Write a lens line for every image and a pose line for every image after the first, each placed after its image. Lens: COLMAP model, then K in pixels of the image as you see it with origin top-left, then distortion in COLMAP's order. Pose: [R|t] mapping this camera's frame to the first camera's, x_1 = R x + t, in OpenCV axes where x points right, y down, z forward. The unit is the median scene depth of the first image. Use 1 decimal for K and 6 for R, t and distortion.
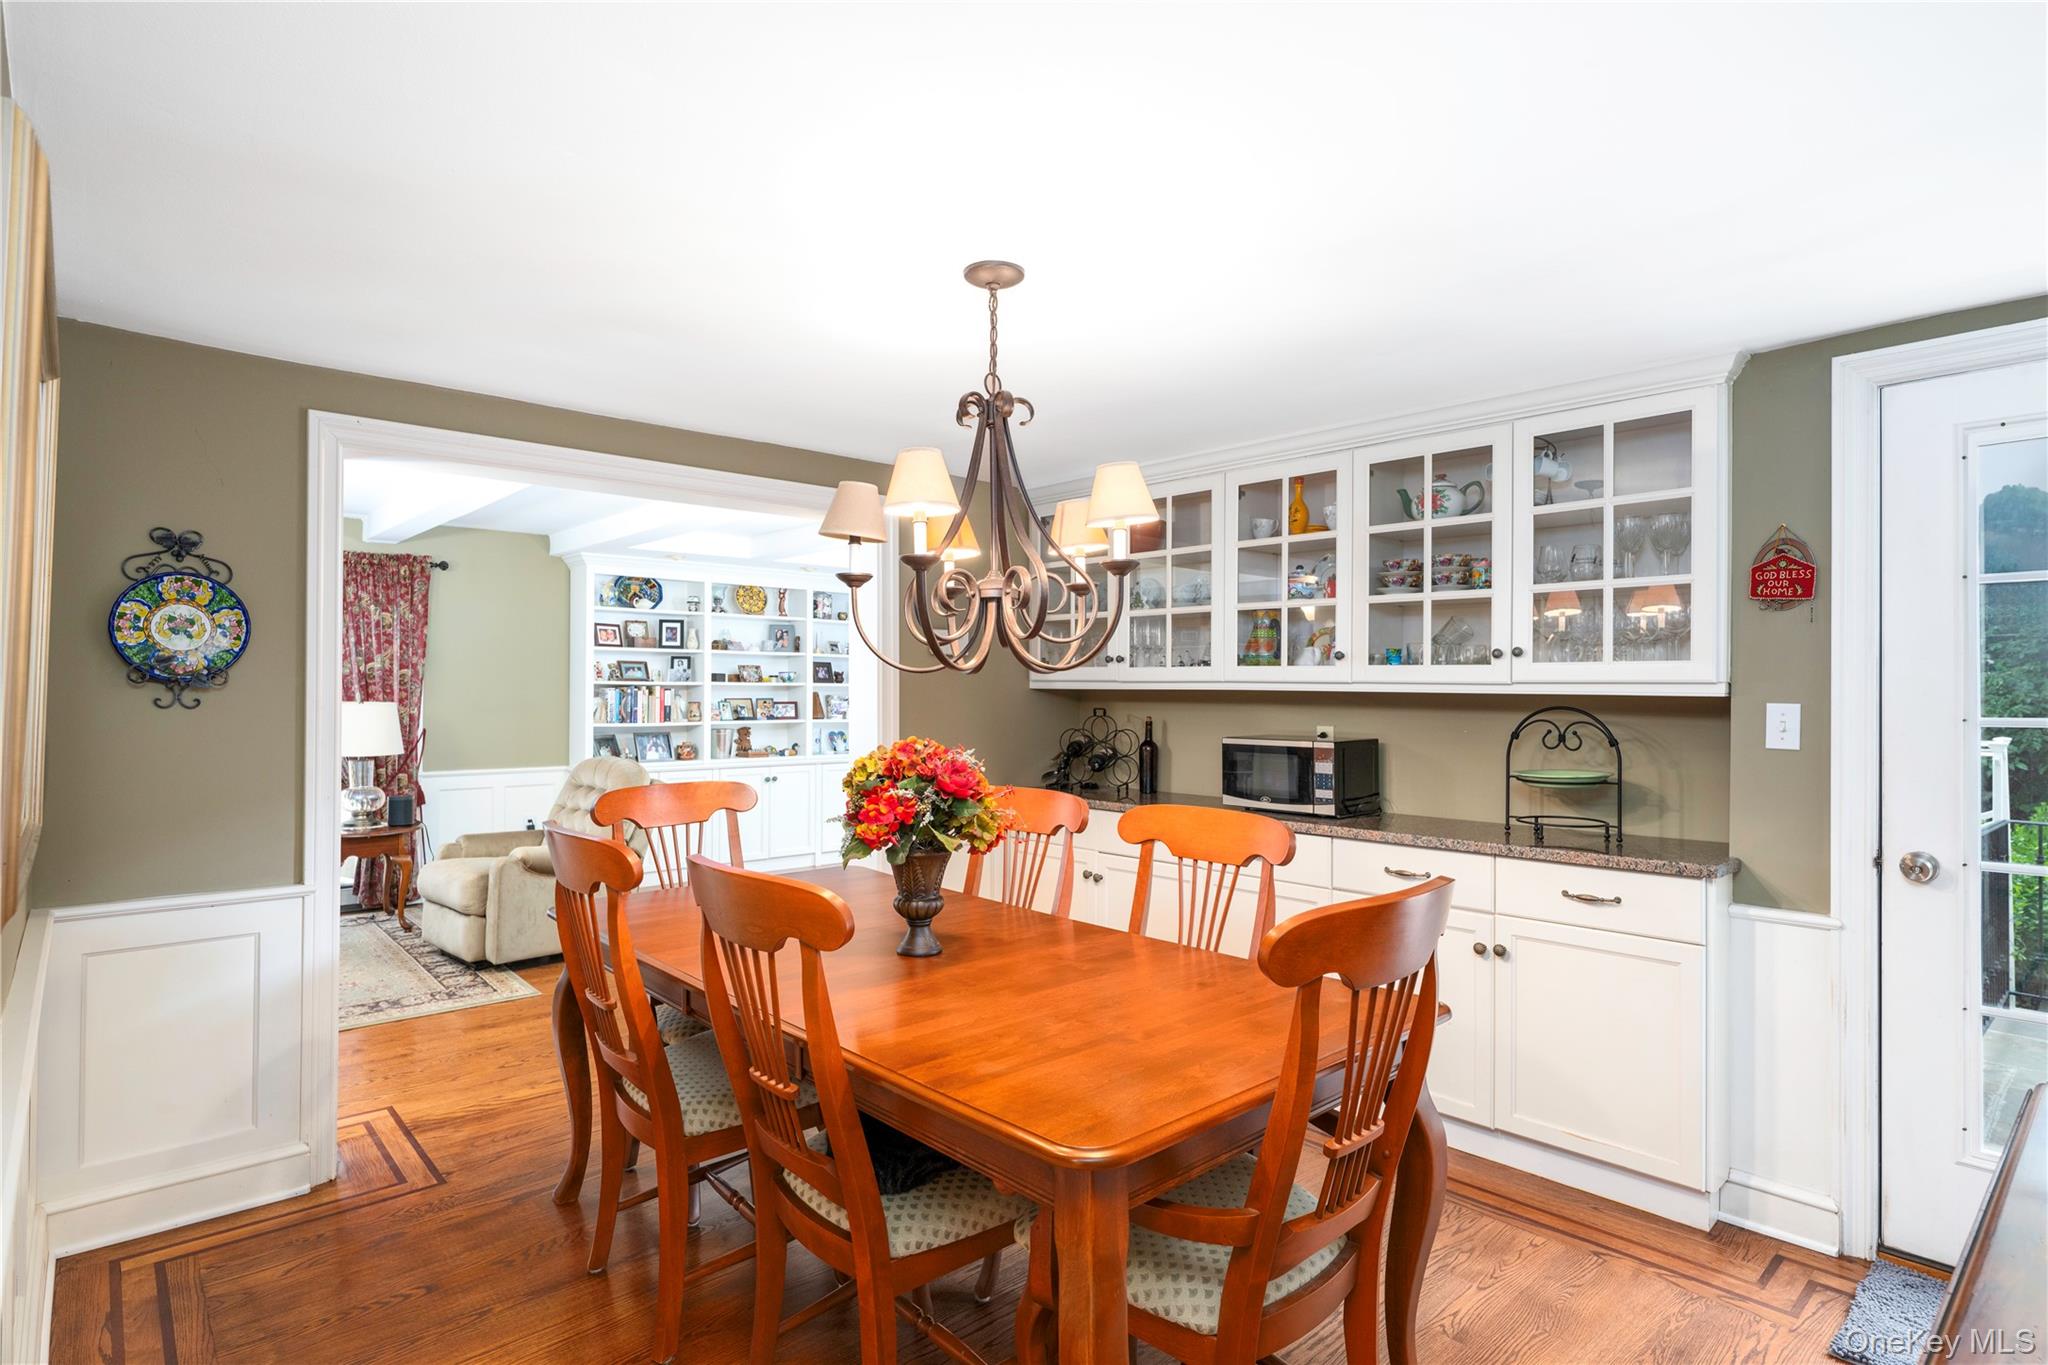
lens RADIAL K [[1025.6, 0, 1020.6], [0, 1025.6, 682.7], [0, 0, 1]] dist [-0.000920, 0.001897]
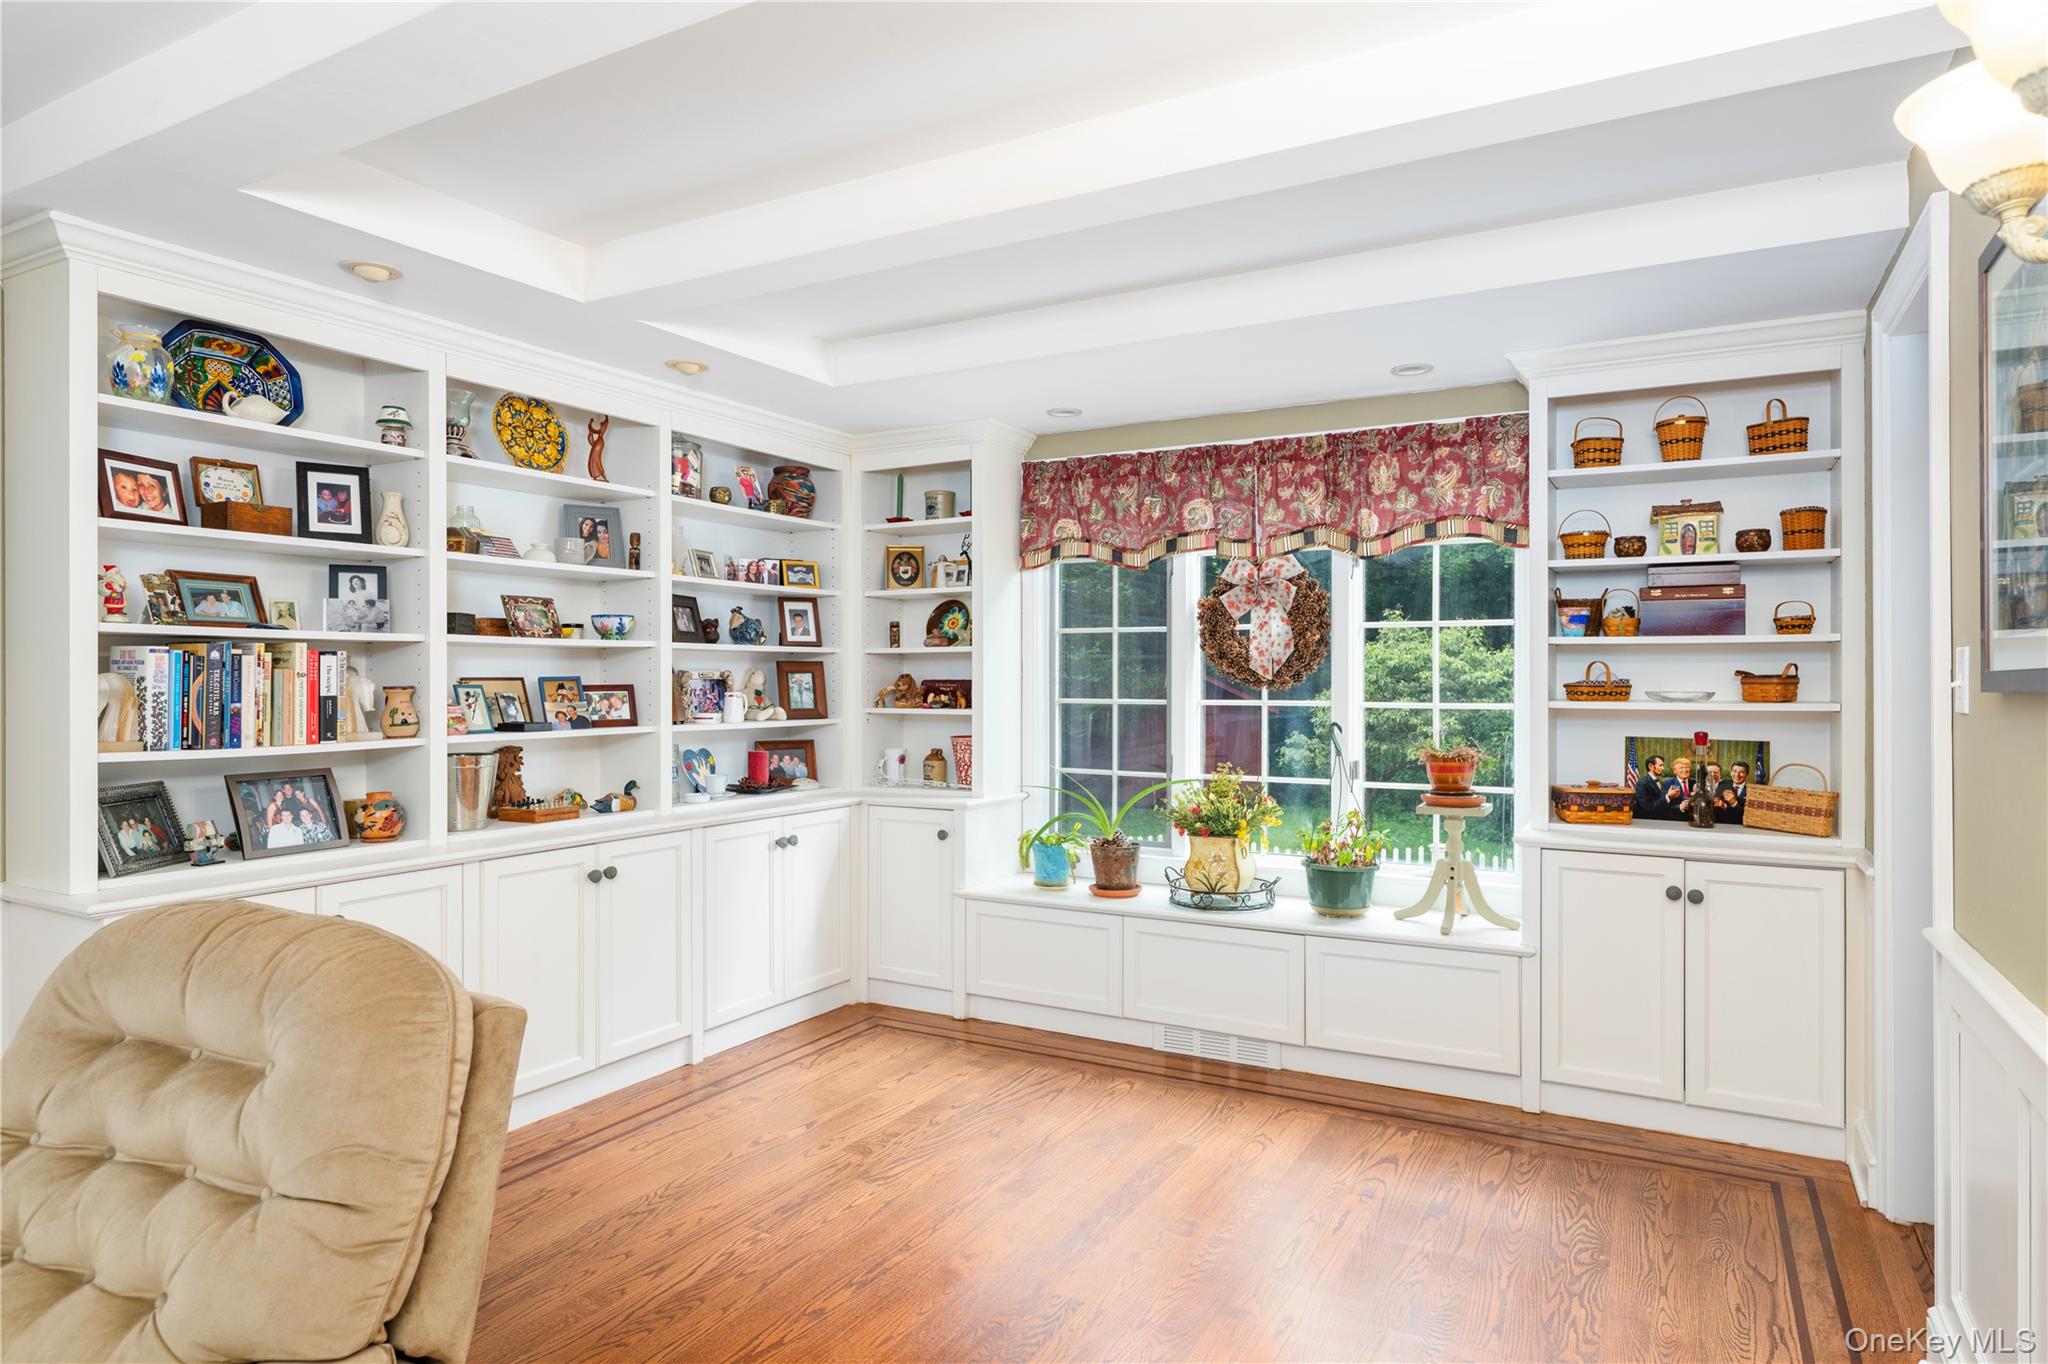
lens RADIAL K [[1188.6, 0, 1021.1], [0, 1188.6, 686.8], [0, 0, 1]] dist [-0.010640, -0.001913]
pose [[0.949217, -0.004665, 0.314587, -0.239172], [-0.001788, 0.999794, 0.020221, 0.009776], [-0.314617, -0.019756, 0.949013, 0.515499]]
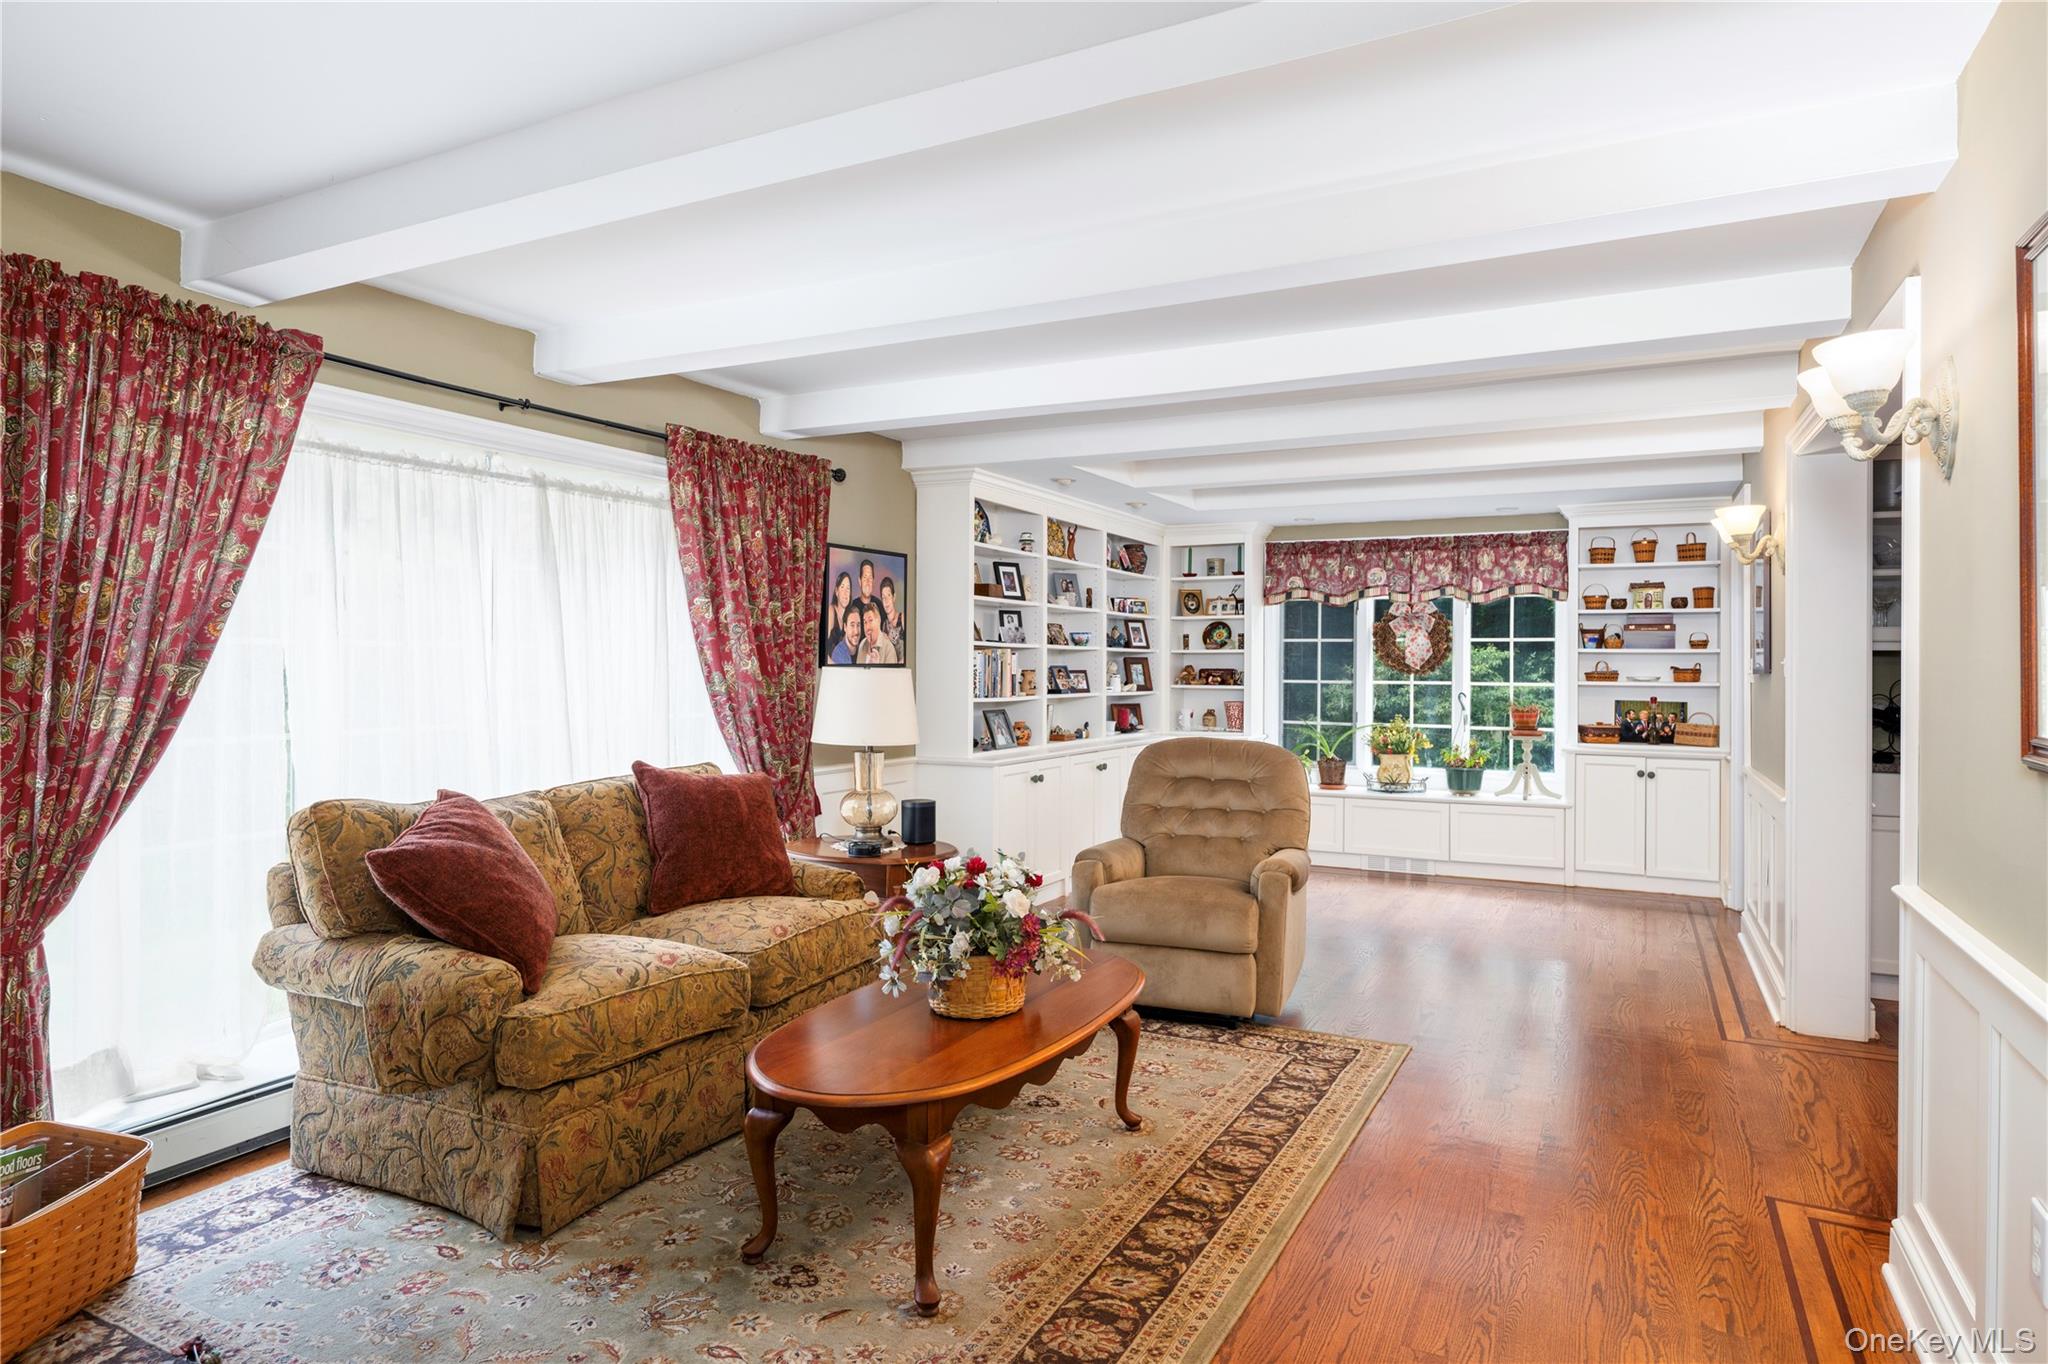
lens RADIAL K [[1188.6, 0, 1020.2], [0, 1188.6, 675.6], [0, 0, 1]] dist [-0.010640, -0.001913]
pose [[0.938384, 0.001462, 0.345592, -0.635561], [-0.008397, 0.999792, 0.018572, 0.006469], [-0.345493, -0.020329, 0.938201, 0.164924]]
